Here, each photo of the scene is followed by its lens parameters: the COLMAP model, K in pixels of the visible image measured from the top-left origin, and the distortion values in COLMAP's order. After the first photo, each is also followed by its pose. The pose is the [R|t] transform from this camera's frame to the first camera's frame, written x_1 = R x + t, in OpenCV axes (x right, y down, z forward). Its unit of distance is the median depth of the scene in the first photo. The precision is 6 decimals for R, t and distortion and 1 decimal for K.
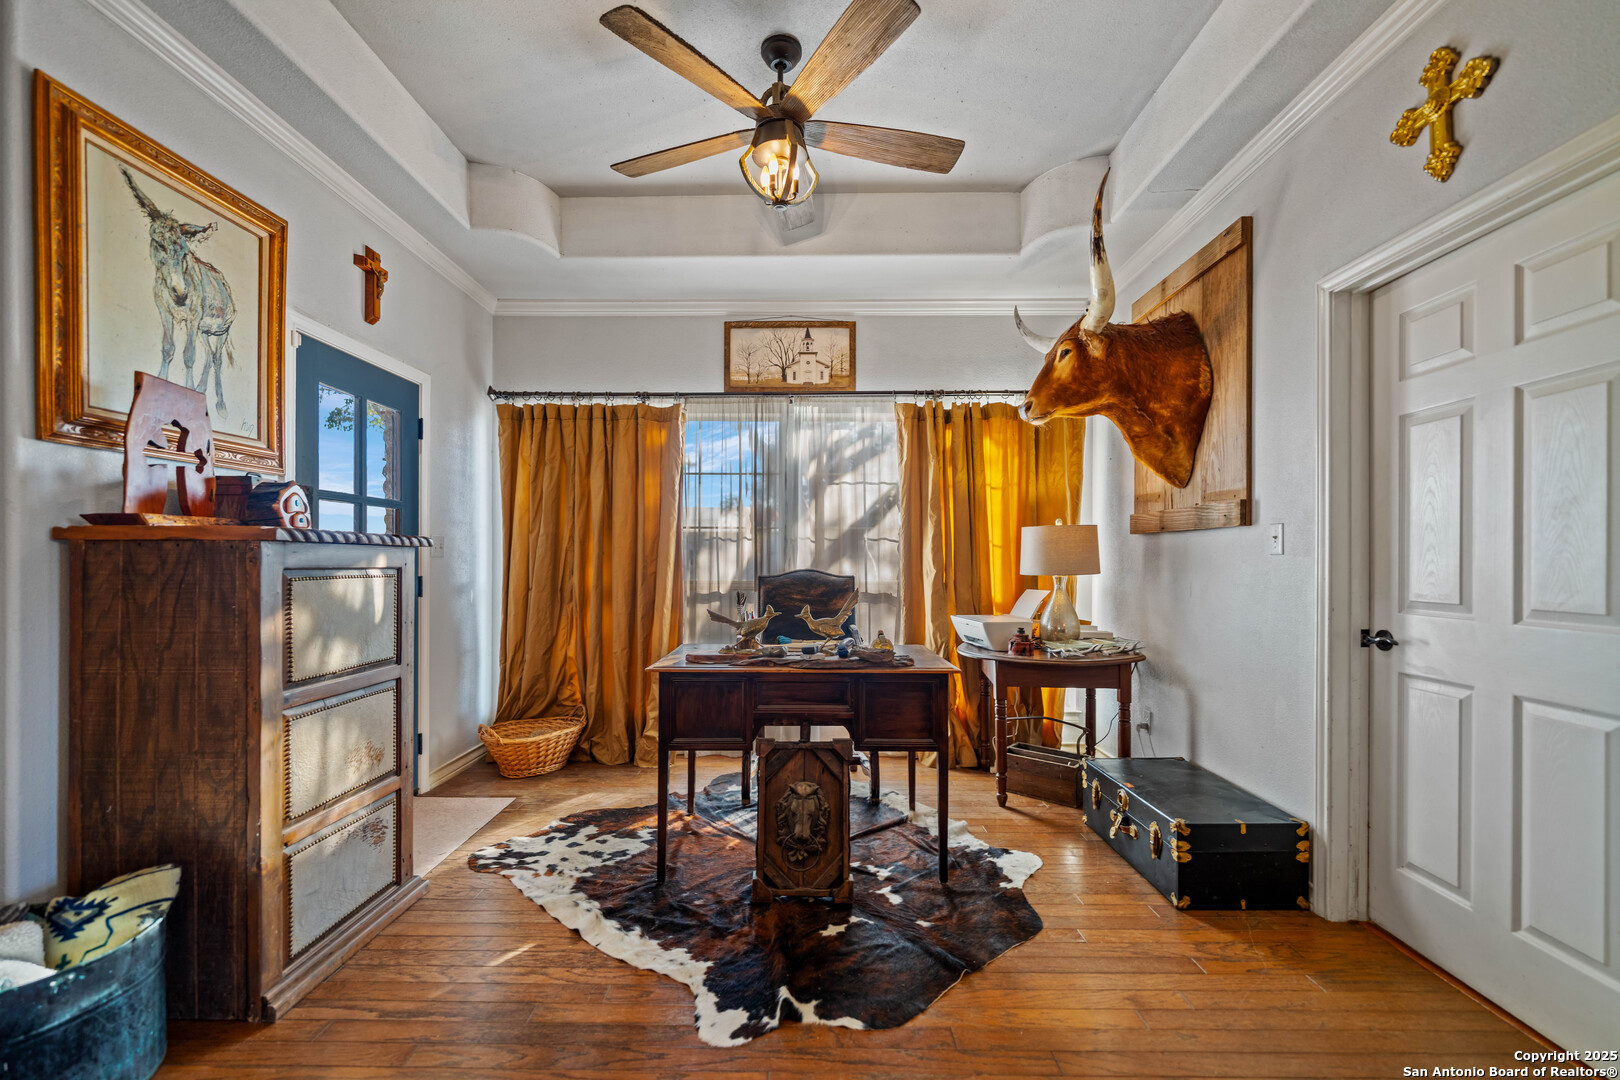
lens RADIAL K [[670.4, 0, 806.5], [0, 670.4, 568.8], [0, 0, 1]] dist [-0.000354, 0.000033]
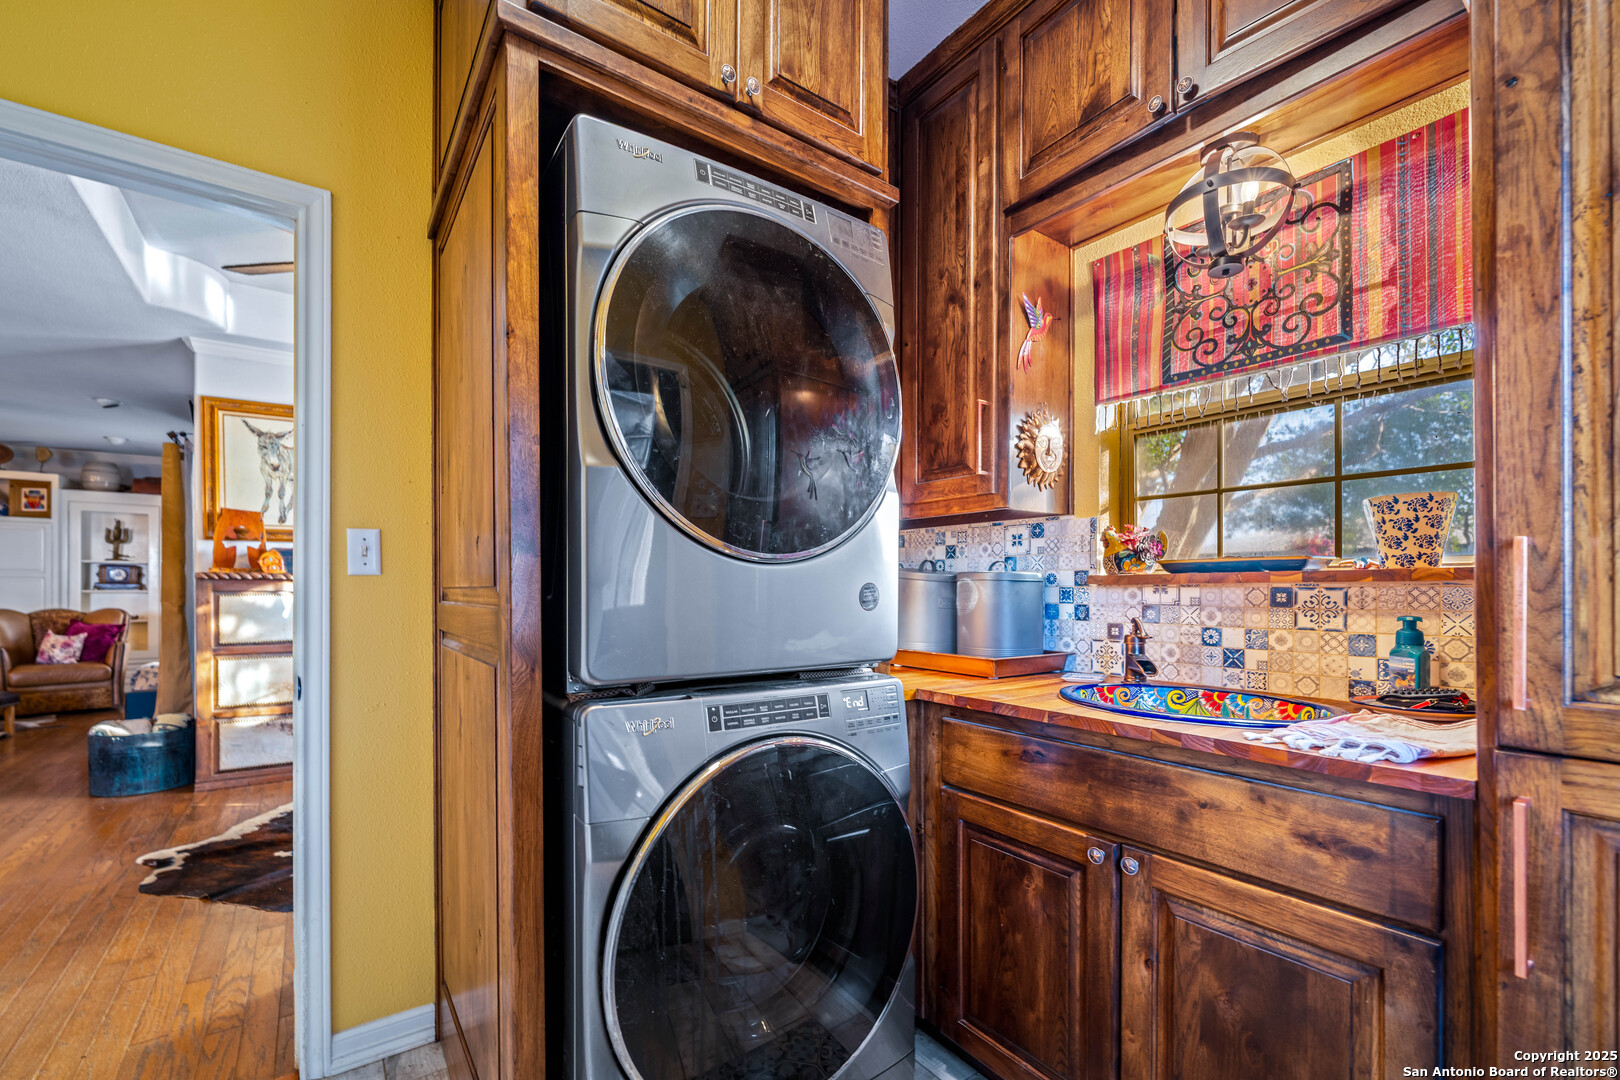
lens RADIAL K [[670.4, 0, 801.8], [0, 670.4, 602.1], [0, 0, 1]] dist [-0.000354, 0.000033]
pose [[0.598394, -0.003503, -0.801194, 1.873286], [-0.010557, 0.999869, -0.012256, 0.044840], [0.801132, 0.015792, 0.598279, 1.087107]]
